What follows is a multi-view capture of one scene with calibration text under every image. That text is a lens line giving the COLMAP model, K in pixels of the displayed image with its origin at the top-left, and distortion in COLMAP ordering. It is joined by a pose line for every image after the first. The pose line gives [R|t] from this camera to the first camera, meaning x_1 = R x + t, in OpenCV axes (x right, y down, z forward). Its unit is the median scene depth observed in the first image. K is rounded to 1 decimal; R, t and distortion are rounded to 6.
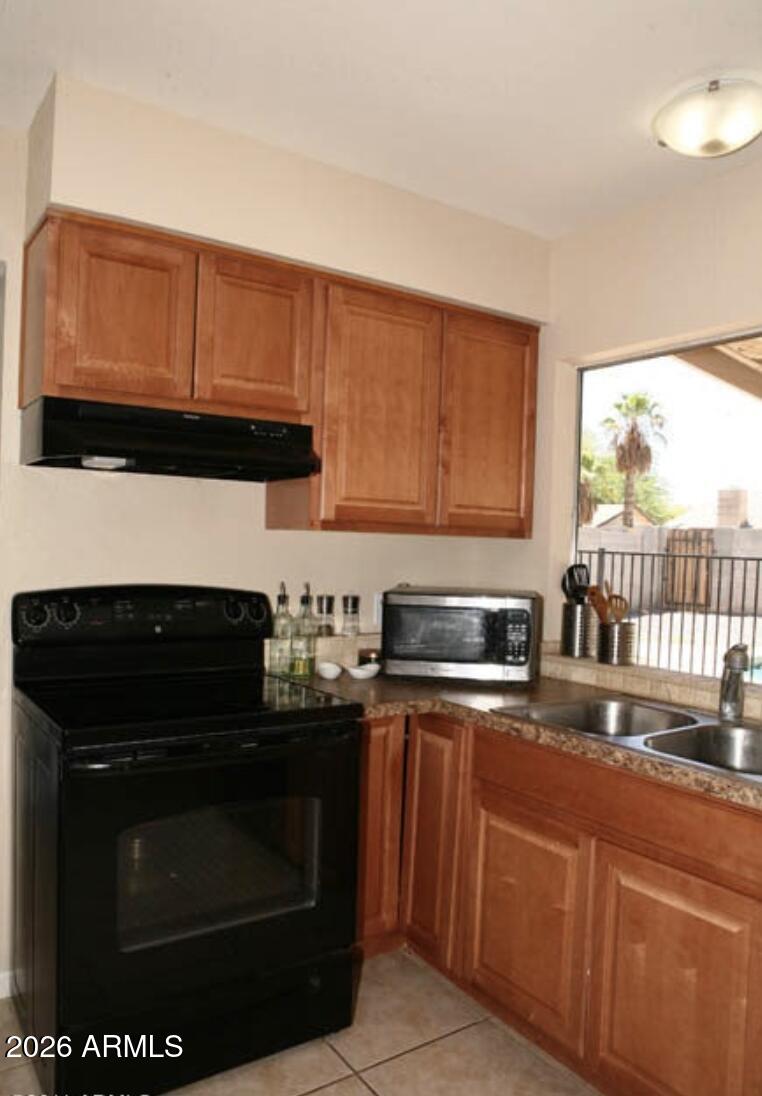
lens RADIAL K [[806.1, 0, 381.0], [0, 806.1, 564.4], [0, 0, 1]] dist [-0.055337, -0.000862]
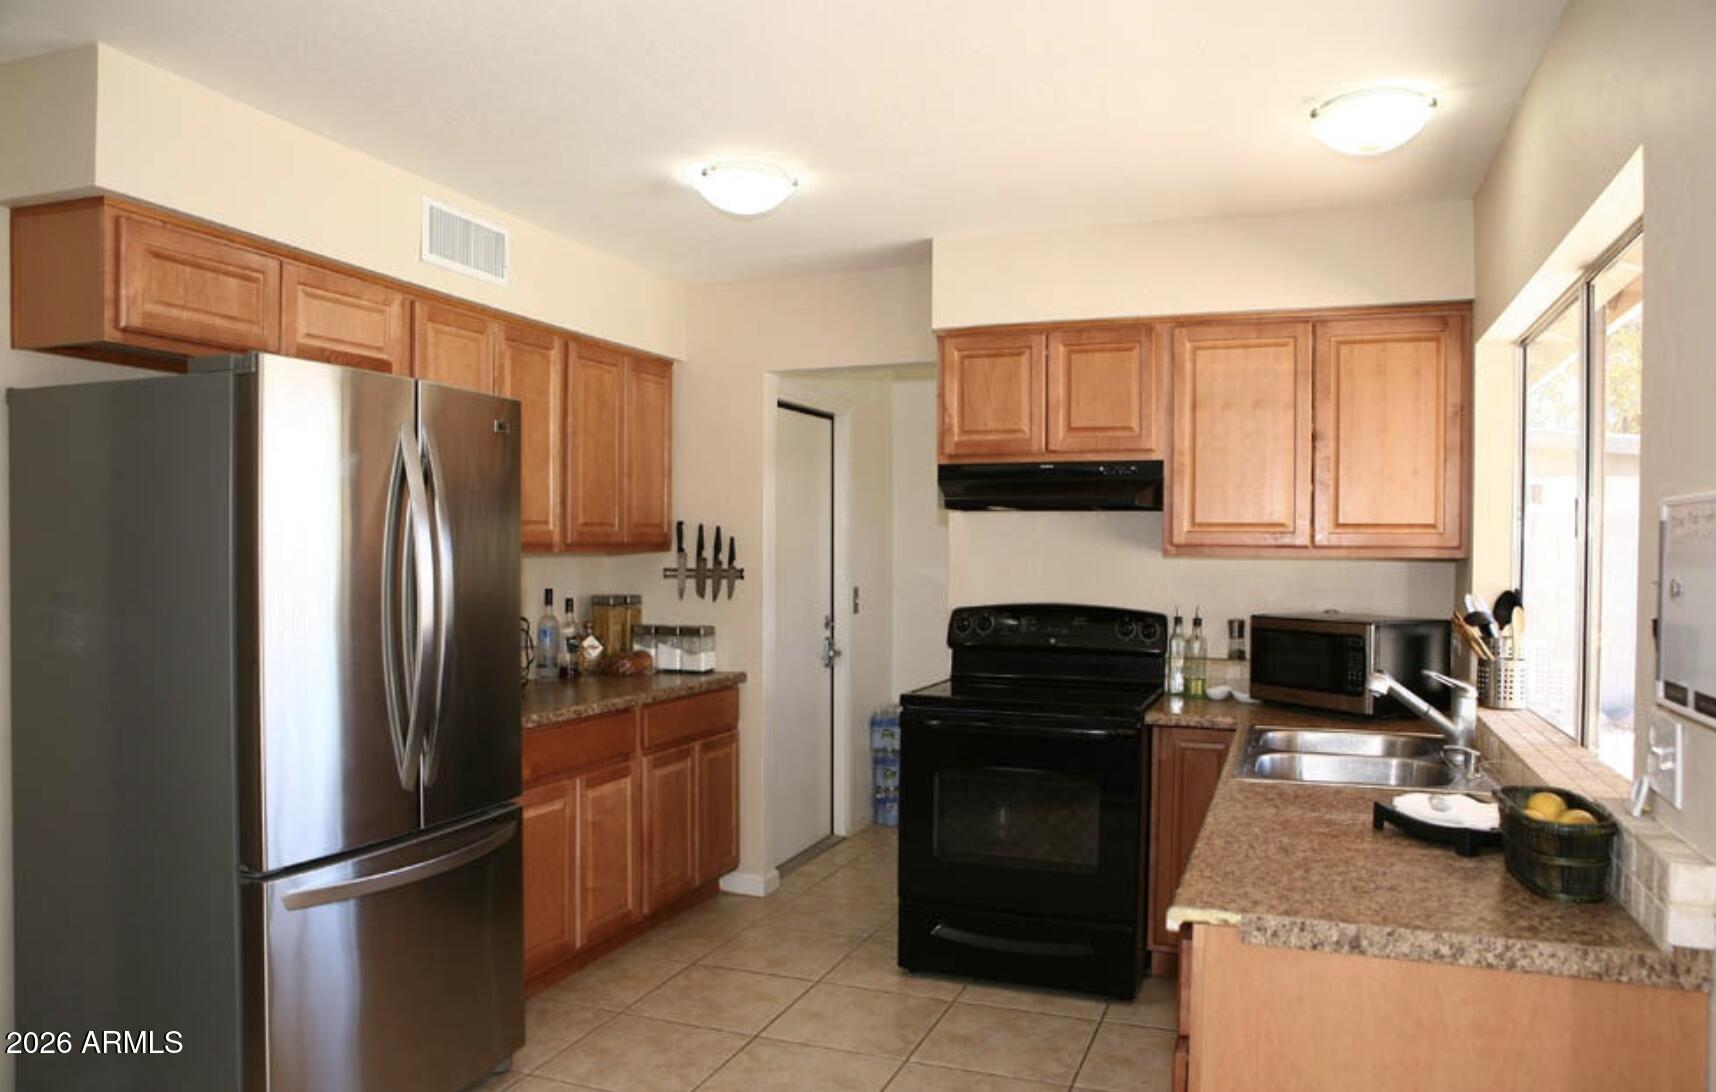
lens RADIAL K [[1246.6, 0, 858.0], [0, 1246.6, 546.0], [0, 0, 1]] dist [0.001566, 0.000899]
pose [[0.585740, -0.025788, -0.810089, 1.052320], [-0.012894, 0.999071, -0.041127, 0.019574], [0.810397, 0.034535, 0.584863, -0.325478]]
